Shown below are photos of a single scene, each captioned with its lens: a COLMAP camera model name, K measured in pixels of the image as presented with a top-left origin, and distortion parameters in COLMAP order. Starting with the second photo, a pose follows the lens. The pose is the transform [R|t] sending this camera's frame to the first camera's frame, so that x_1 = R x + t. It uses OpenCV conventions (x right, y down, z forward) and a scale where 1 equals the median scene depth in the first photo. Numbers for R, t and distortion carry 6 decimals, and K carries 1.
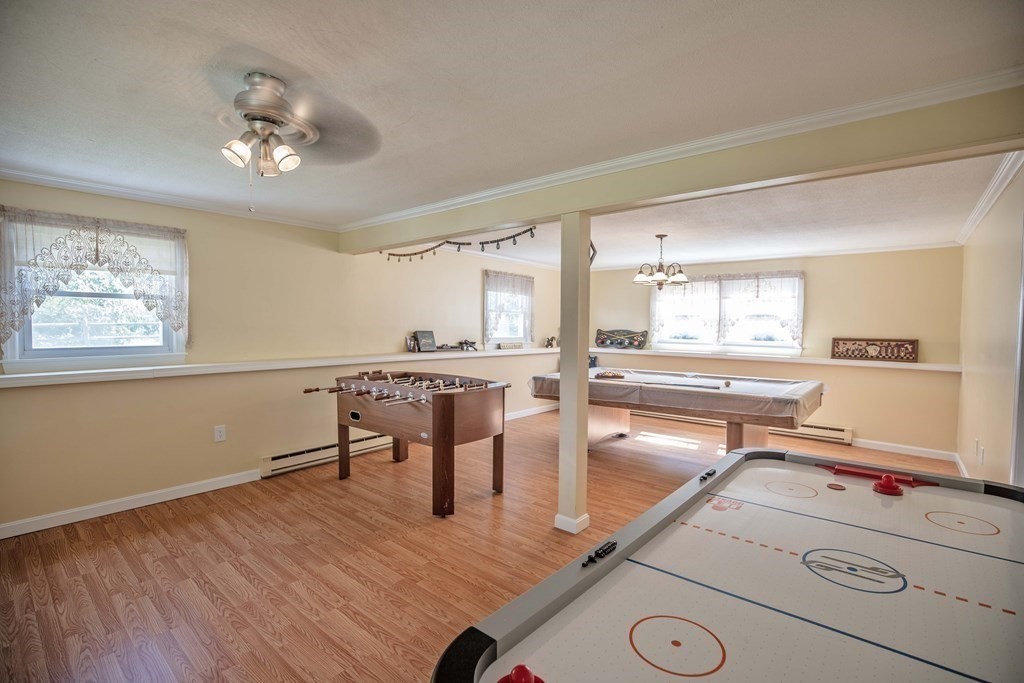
lens RADIAL K [[472.9, 0, 513.1], [0, 472.9, 345.7], [0, 0, 1]] dist [-0.028560, 0.000349]
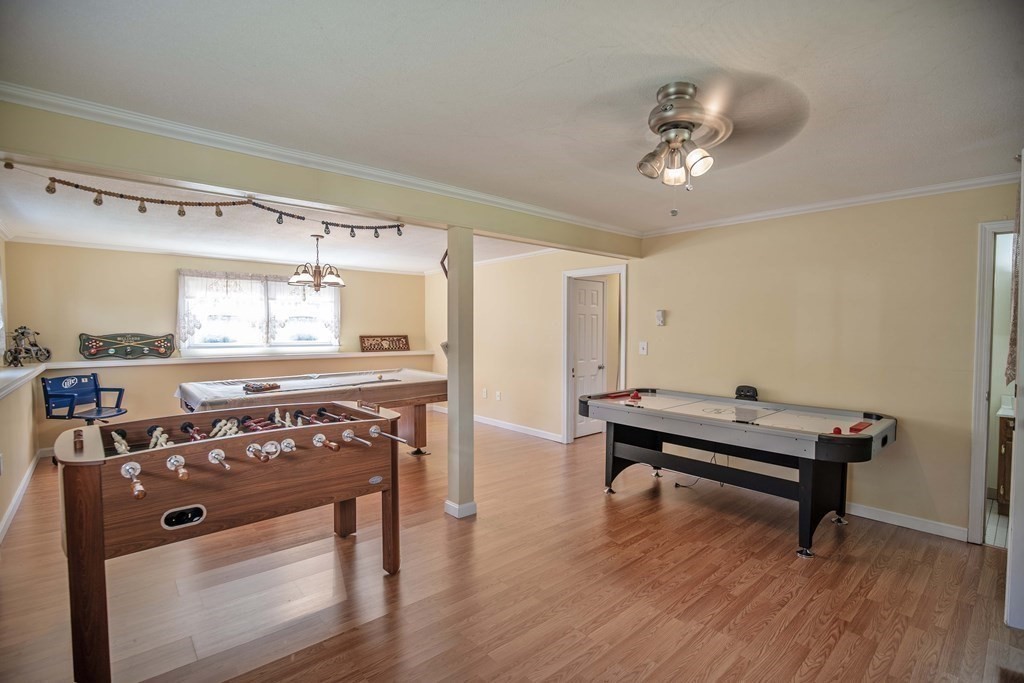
lens RADIAL K [[472.9, 0, 513.1], [0, 472.9, 345.7], [0, 0, 1]] dist [-0.028560, 0.000349]
pose [[0.143915, -0.046984, 0.988474, -0.502987], [0.042671, 0.998238, 0.041235, -0.024020], [-0.988670, 0.036245, 0.145666, 0.383154]]
